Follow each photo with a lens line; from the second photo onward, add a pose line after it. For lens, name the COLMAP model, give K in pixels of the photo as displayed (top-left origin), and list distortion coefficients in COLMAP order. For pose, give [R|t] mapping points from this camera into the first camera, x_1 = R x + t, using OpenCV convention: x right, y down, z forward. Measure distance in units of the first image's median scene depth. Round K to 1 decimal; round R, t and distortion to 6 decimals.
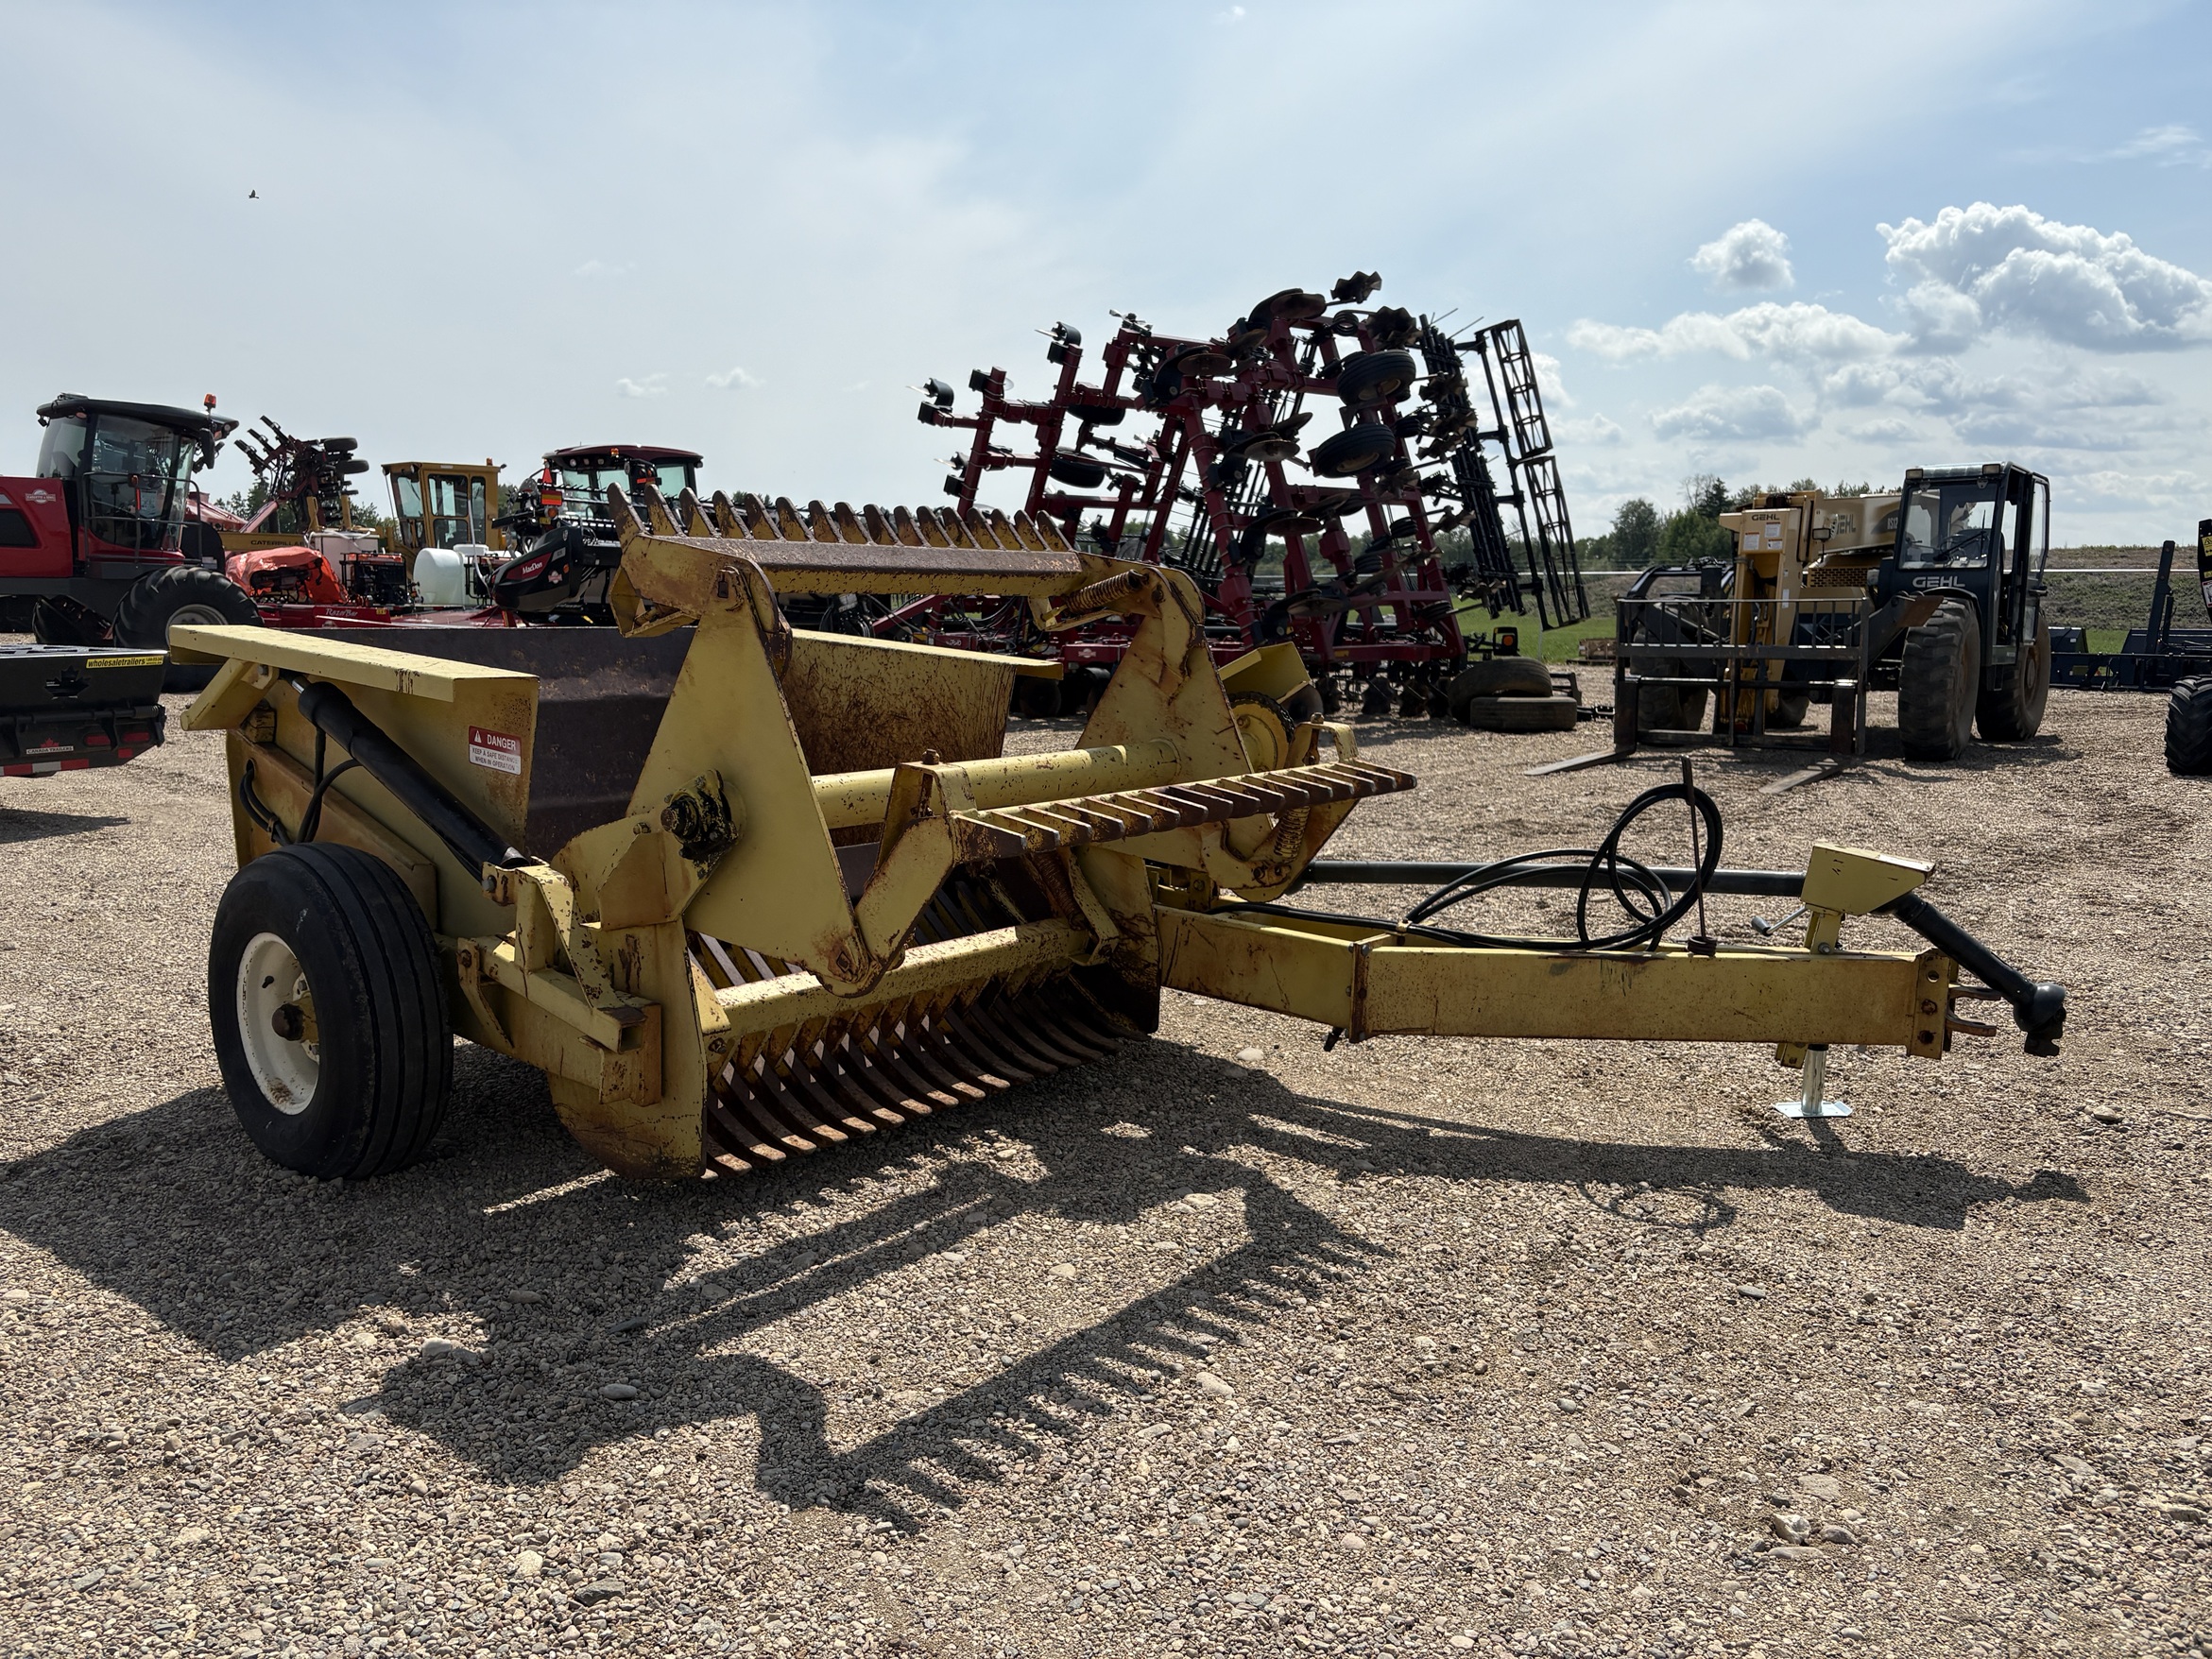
lens RADIAL K [[1688.2, 0, 1110.8], [0, 1688.2, 835.9], [0, 0, 1]] dist [-0.003357, -0.002528]
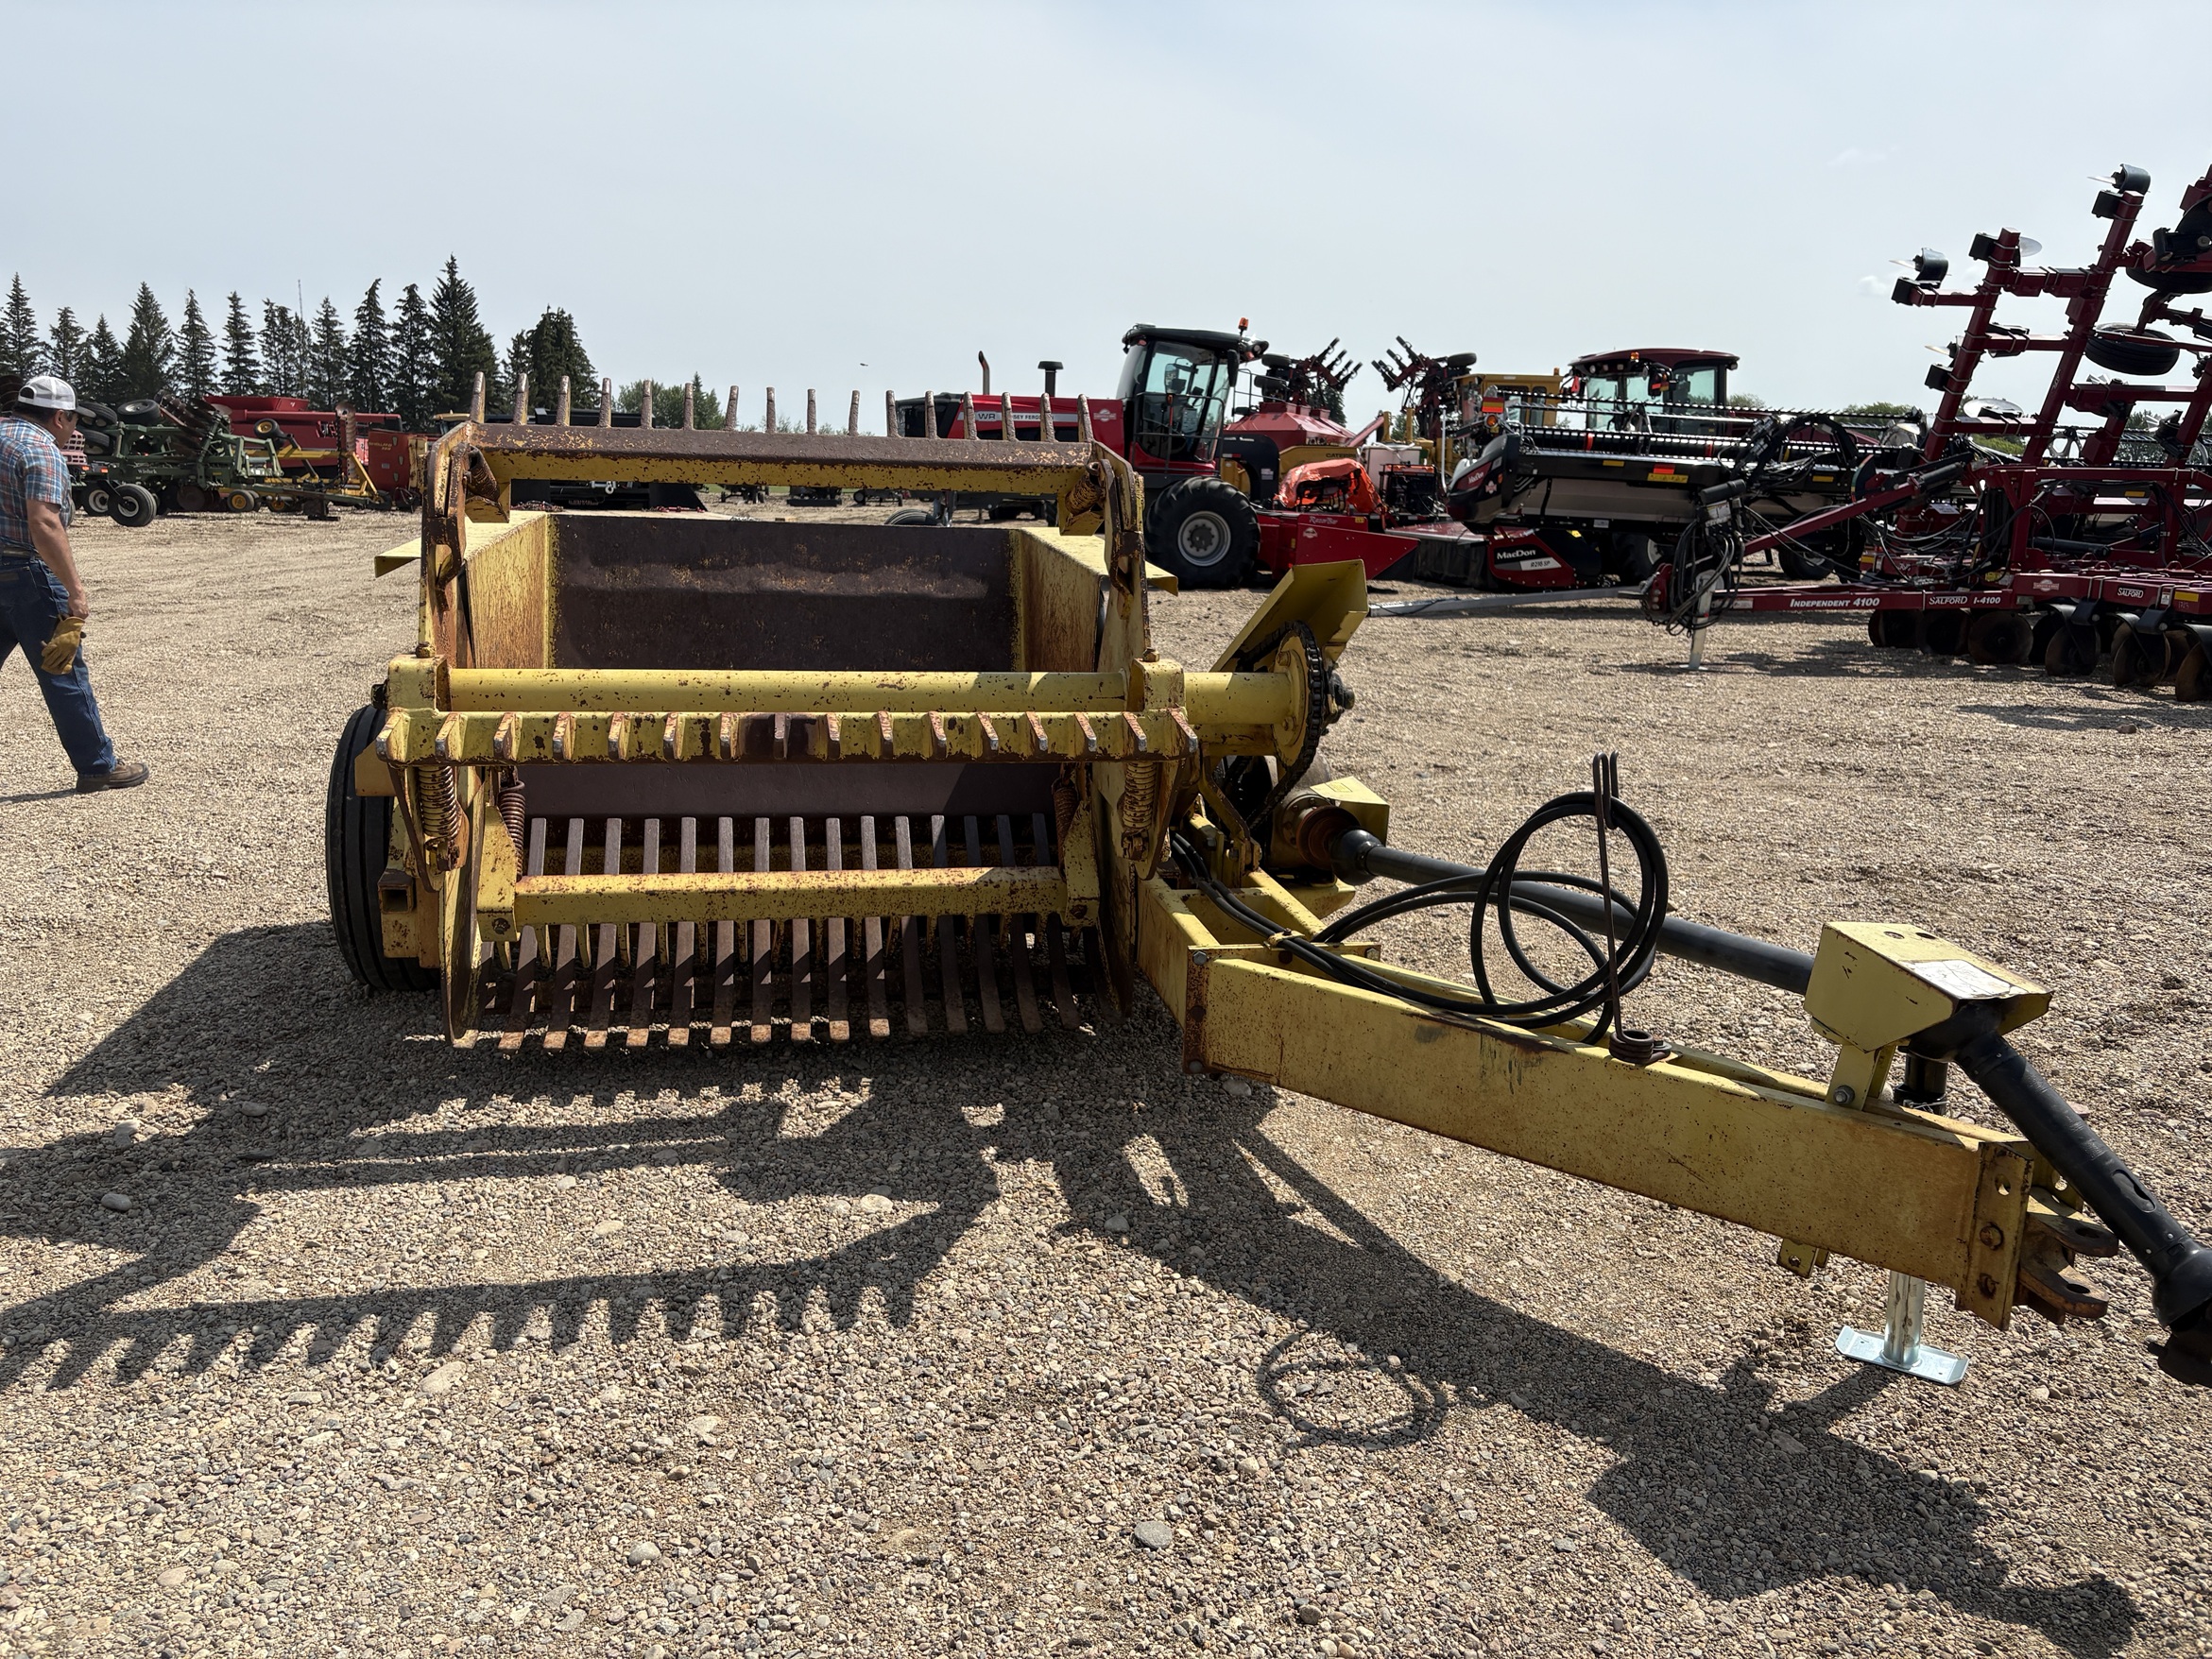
lens RADIAL K [[1682.7, 0, 1103.3], [0, 1682.7, 835.9], [0, 0, 1]] dist [0.058492, -0.074763]
pose [[0.782615, 0.132130, -0.608322, 0.121850], [-0.102433, 0.991228, 0.083516, -0.009991], [0.614021, -0.003049, 0.789284, 0.077034]]
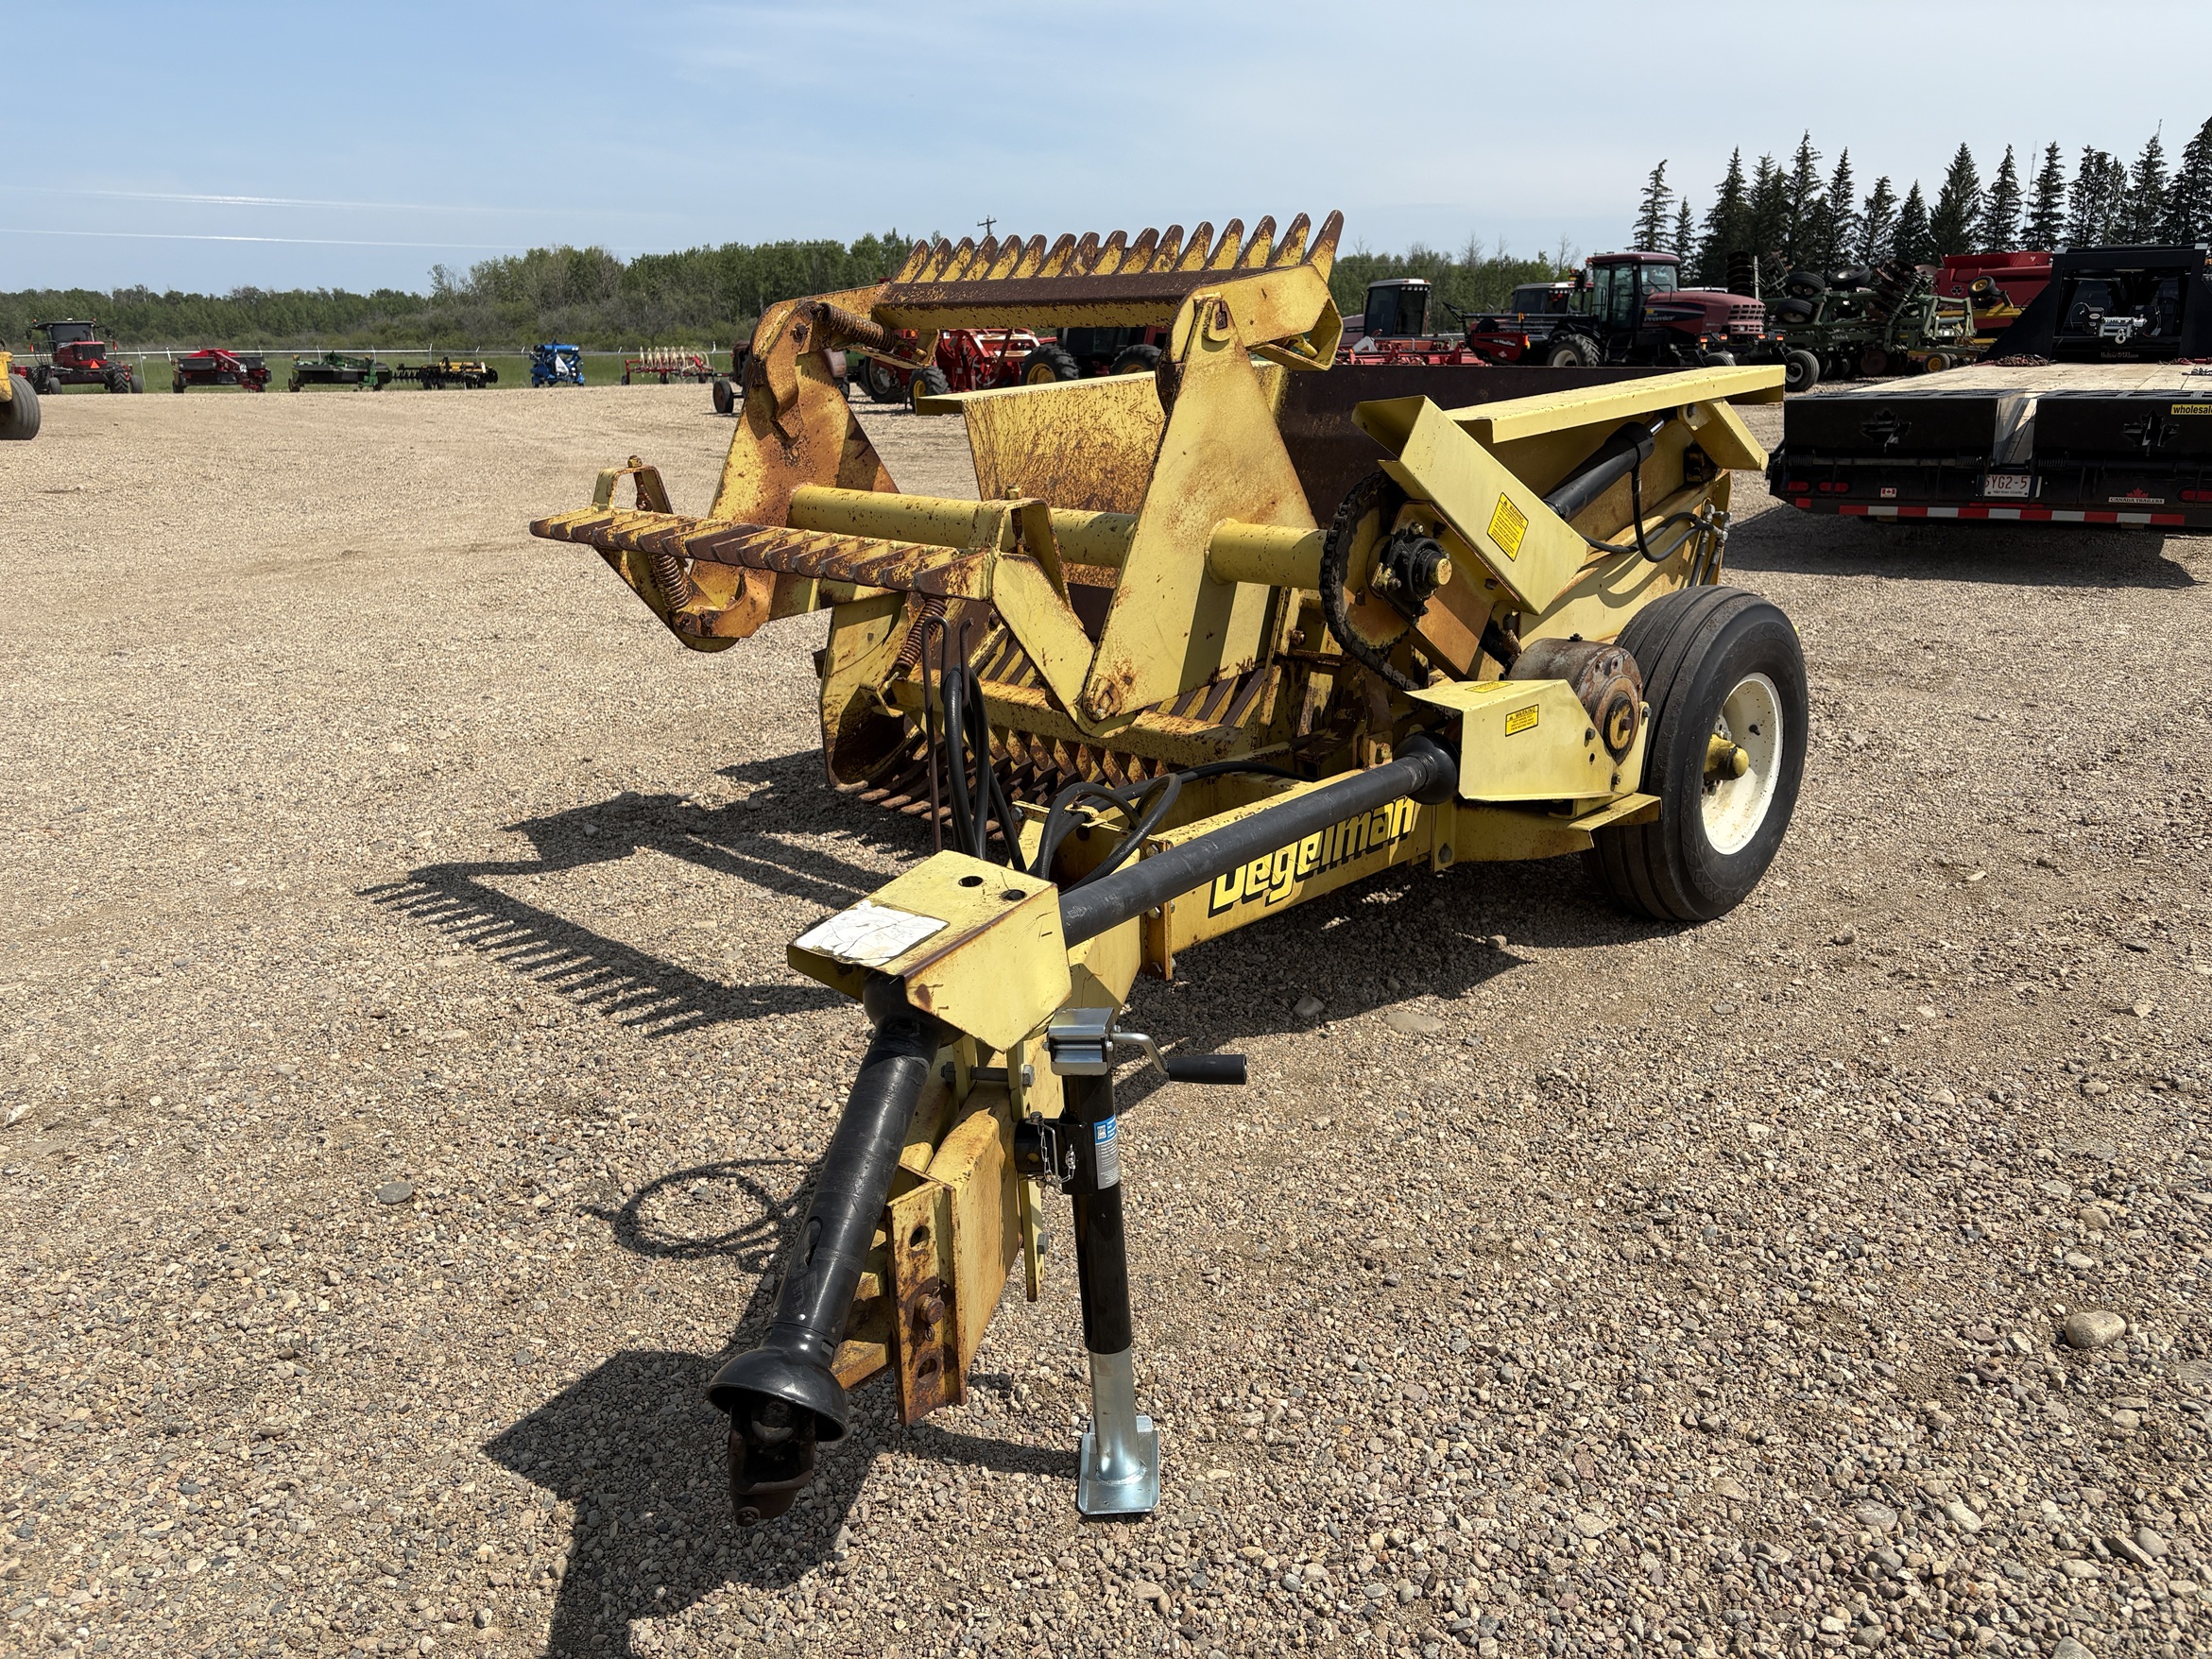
lens RADIAL K [[1694.9, 0, 1097.2], [0, 1694.9, 836.0], [0, 0, 1]] dist [0.048448, -0.049502]
pose [[-0.050581, 0.268583, -0.961928, 0.178440], [-0.132568, 0.952832, 0.273014, -0.026118], [0.989882, 0.141330, -0.012590, 0.208827]]
